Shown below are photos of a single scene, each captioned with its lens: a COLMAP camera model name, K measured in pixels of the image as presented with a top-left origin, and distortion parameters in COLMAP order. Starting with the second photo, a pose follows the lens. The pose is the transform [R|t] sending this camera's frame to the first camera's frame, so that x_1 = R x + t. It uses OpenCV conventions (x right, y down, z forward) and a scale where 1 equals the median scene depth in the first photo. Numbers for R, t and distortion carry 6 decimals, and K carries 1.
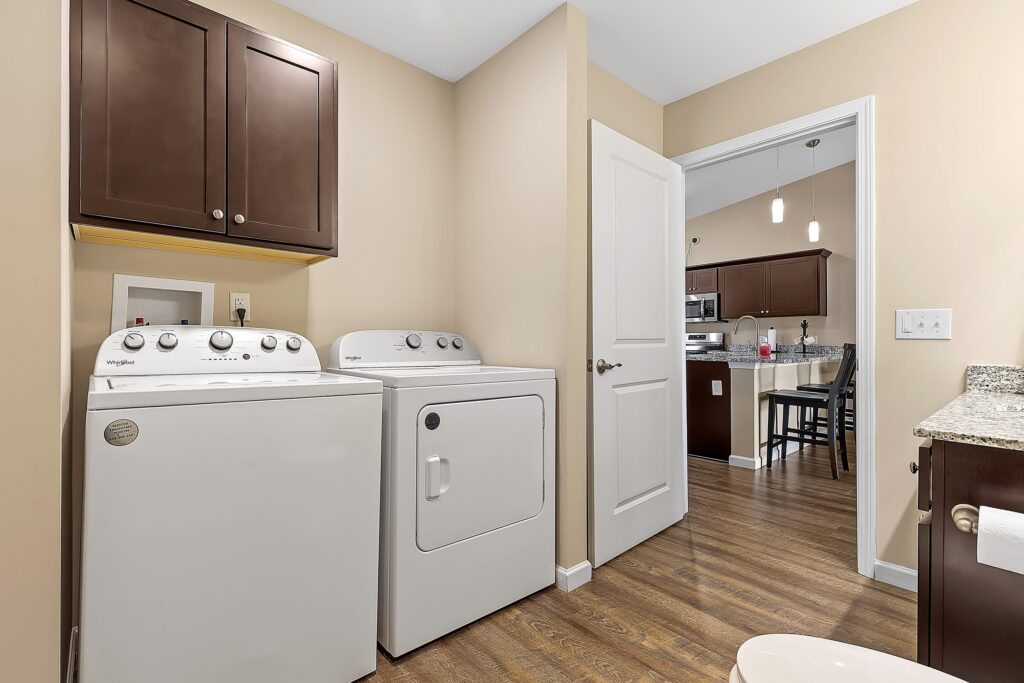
lens RADIAL K [[463.2, 0, 505.8], [0, 463.2, 340.0], [0, 0, 1]] dist [0.002999, -0.000641]
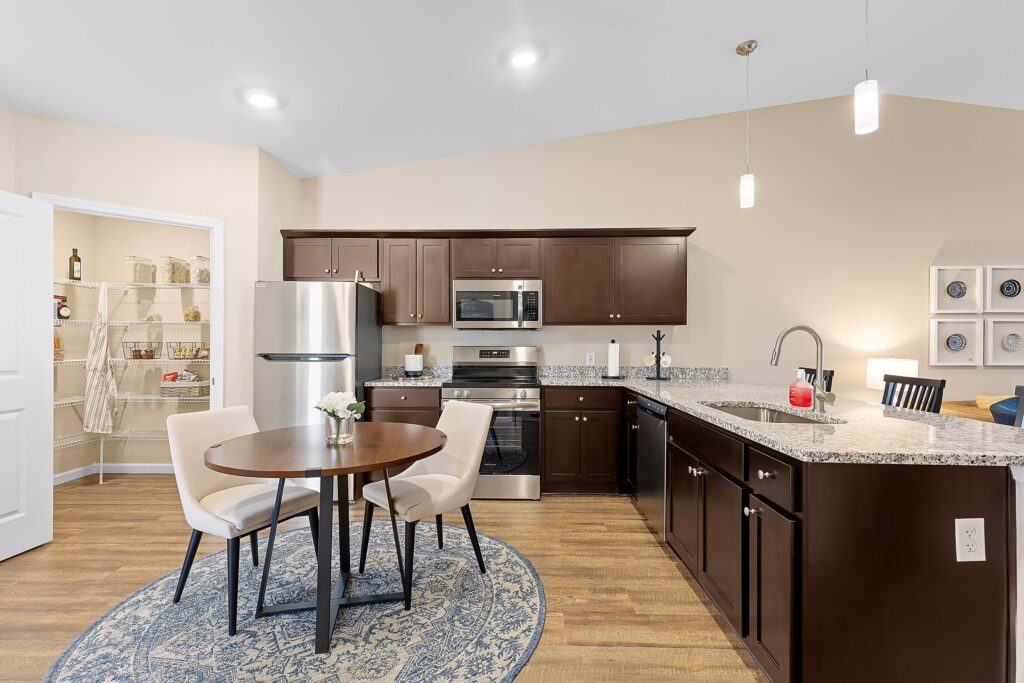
lens RADIAL K [[474.2, 0, 512.0], [0, 474.2, 341.5], [0, 0, 1]] dist [0.007030, -0.000342]
pose [[0.671213, 0.004443, 0.741251, -0.021401], [-0.004741, 0.999987, -0.001701, -0.023440], [-0.741249, -0.002372, 0.671226, 0.657069]]
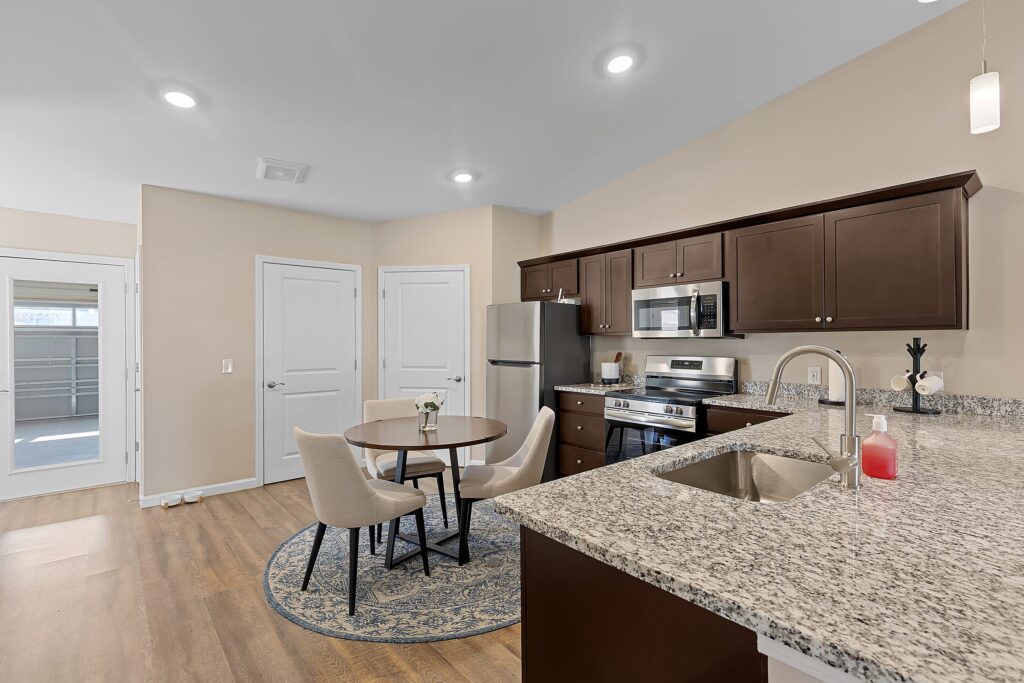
lens RADIAL K [[471.7, 0, 506.7], [0, 471.7, 338.6], [0, 0, 1]] dist [0.010687, -0.000450]
pose [[0.999886, -0.003175, -0.014773, 0.240398], [0.003137, 0.999992, -0.002607, -0.040213], [0.014781, 0.002560, 0.999887, 0.506436]]
